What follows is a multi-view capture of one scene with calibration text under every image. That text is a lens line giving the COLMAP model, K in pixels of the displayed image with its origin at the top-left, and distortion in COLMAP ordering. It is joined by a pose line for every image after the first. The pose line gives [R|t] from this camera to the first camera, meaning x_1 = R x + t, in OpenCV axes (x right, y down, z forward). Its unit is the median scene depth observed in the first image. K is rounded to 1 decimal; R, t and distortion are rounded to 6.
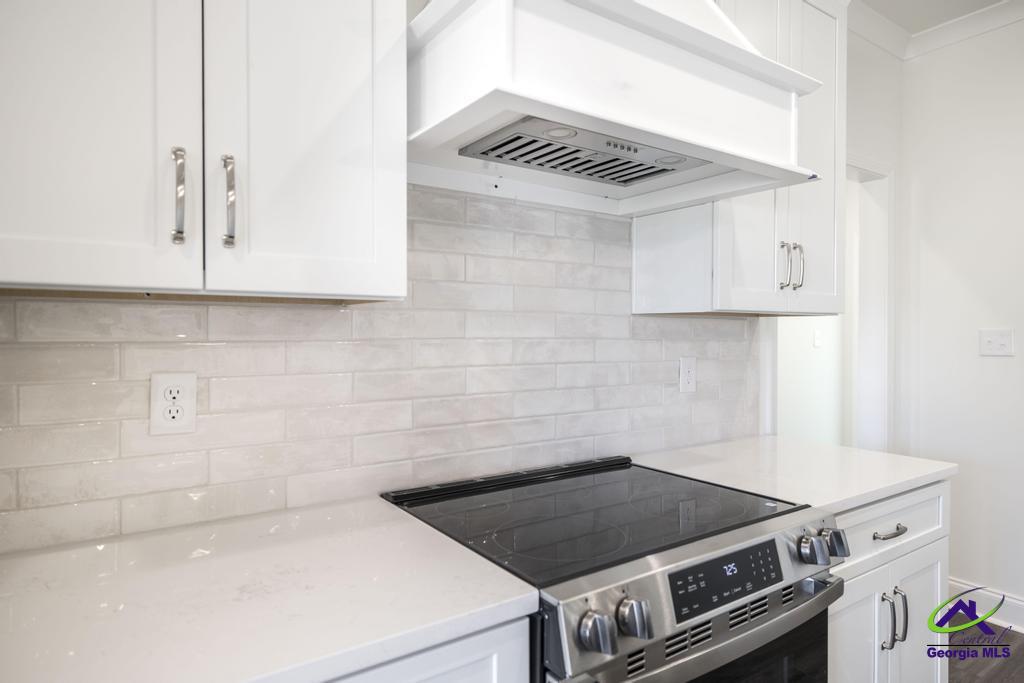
lens RADIAL K [[592.8, 0, 526.1], [0, 592.8, 327.9], [0, 0, 1]] dist [0.005823, -0.000193]
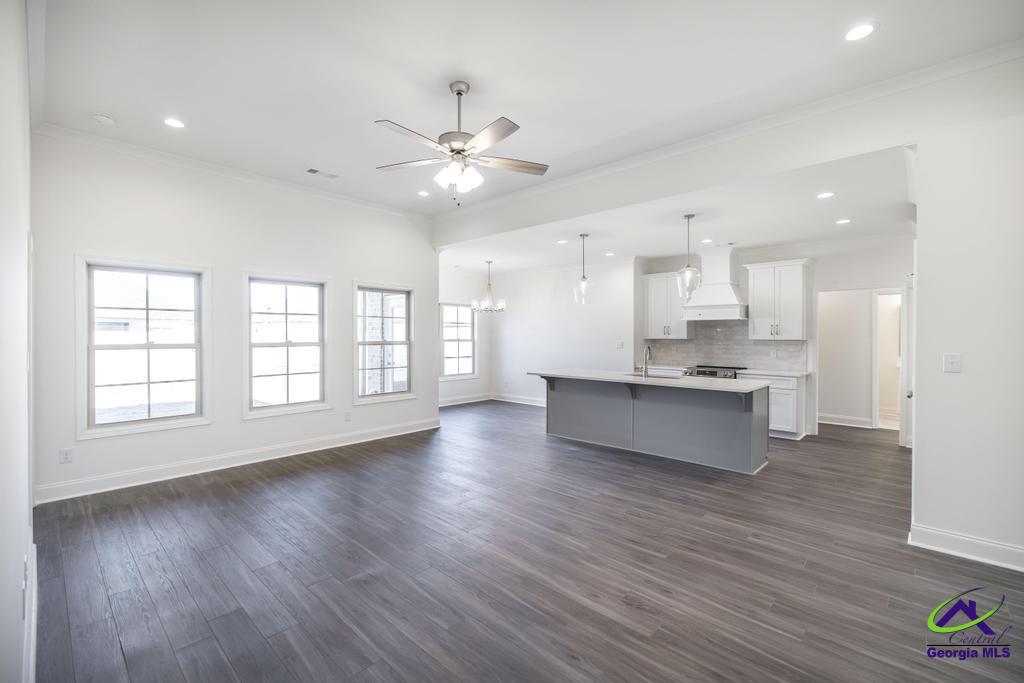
lens RADIAL K [[434.3, 0, 518.3], [0, 434.3, 334.7], [0, 0, 1]] dist [0.002569, 0.001260]
pose [[0.218964, -0.003305, -0.975727, 3.468089], [0.006036, 0.999980, -0.002033, -0.073728], [0.975714, -0.005445, 0.218979, -1.778206]]
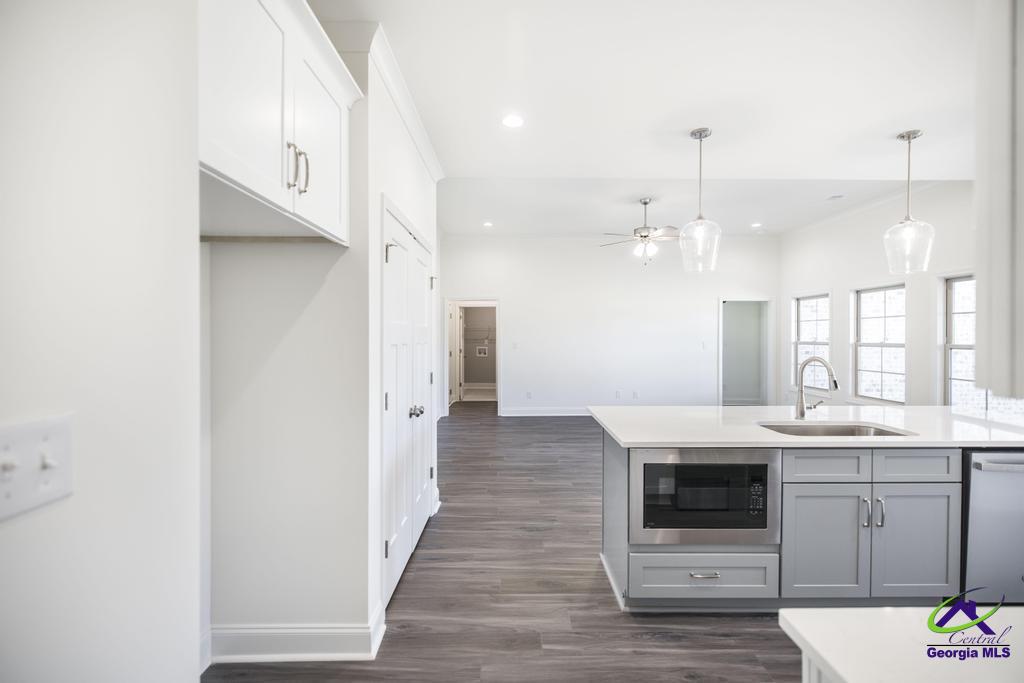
lens RADIAL K [[434.3, 0, 512.0], [0, 434.3, 337.2], [0, 0, 1]] dist [0.002569, 0.001260]
pose [[-0.824195, -0.003976, 0.566292, 0.694290], [-0.004618, 0.999989, 0.000300, -0.072111], [-0.566287, -0.002368, -0.824204, 1.584055]]
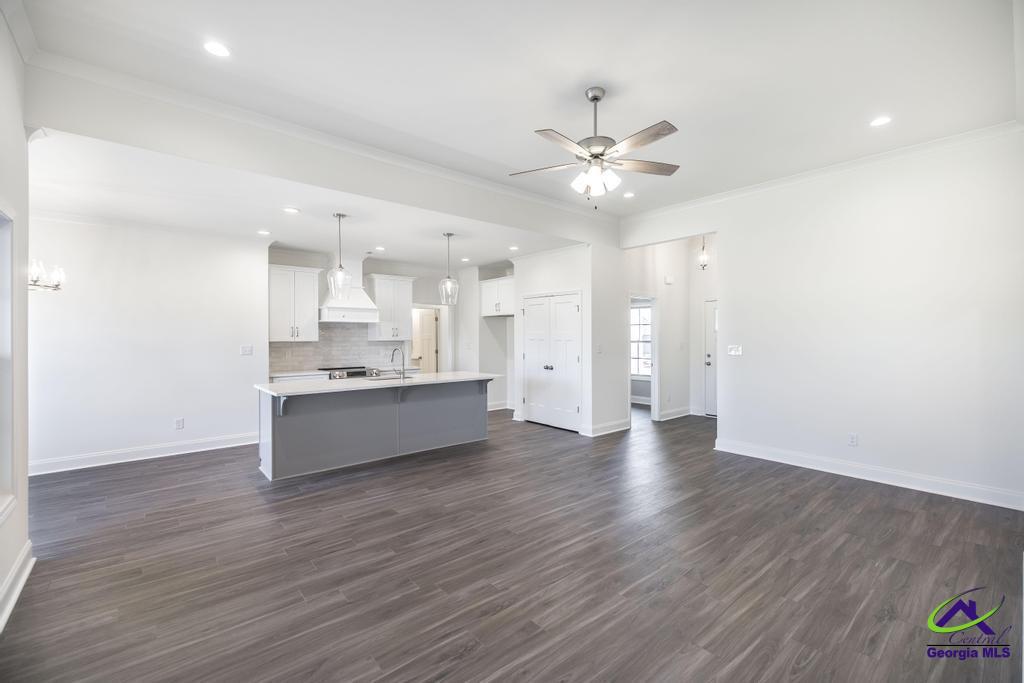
lens RADIAL K [[434.3, 0, 516.5], [0, 434.3, 344.7], [0, 0, 1]] dist [0.002569, 0.001260]
pose [[0.994581, -0.006644, 0.103751, 1.205100], [0.003816, 0.999616, 0.027437, -0.101188], [-0.103894, -0.026893, 0.994225, -3.342698]]
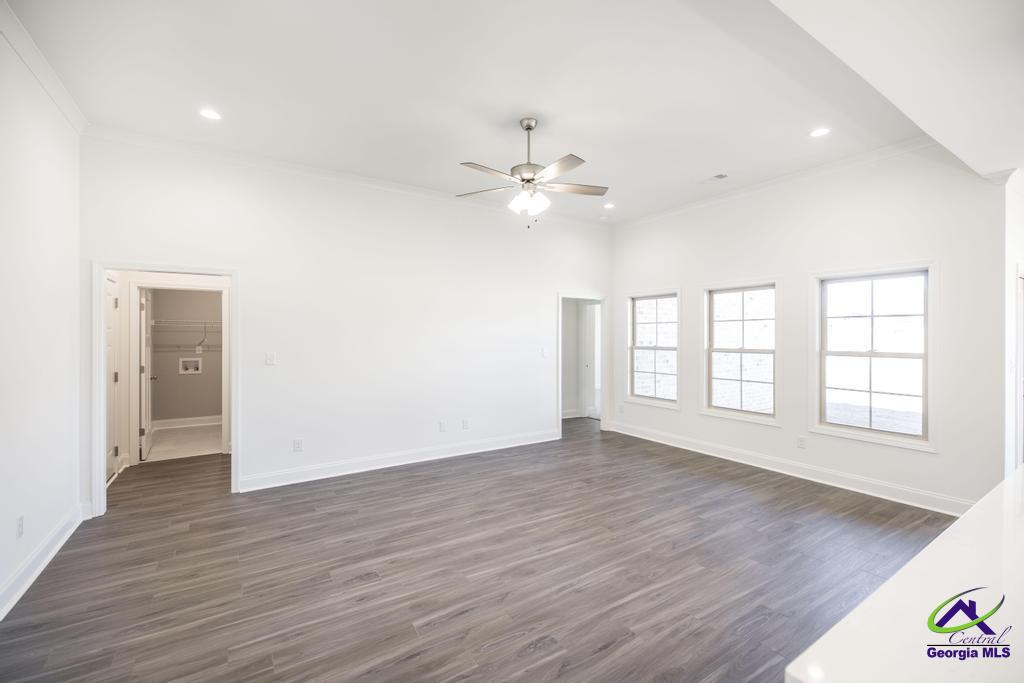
lens RADIAL K [[434.3, 0, 516.7], [0, 434.3, 337.5], [0, 0, 1]] dist [0.002569, 0.001260]
pose [[-0.999767, -0.001733, 0.021513, 1.721014], [-0.001877, 0.999976, -0.006646, -0.094208], [-0.021501, -0.006685, -0.999746, 0.343433]]
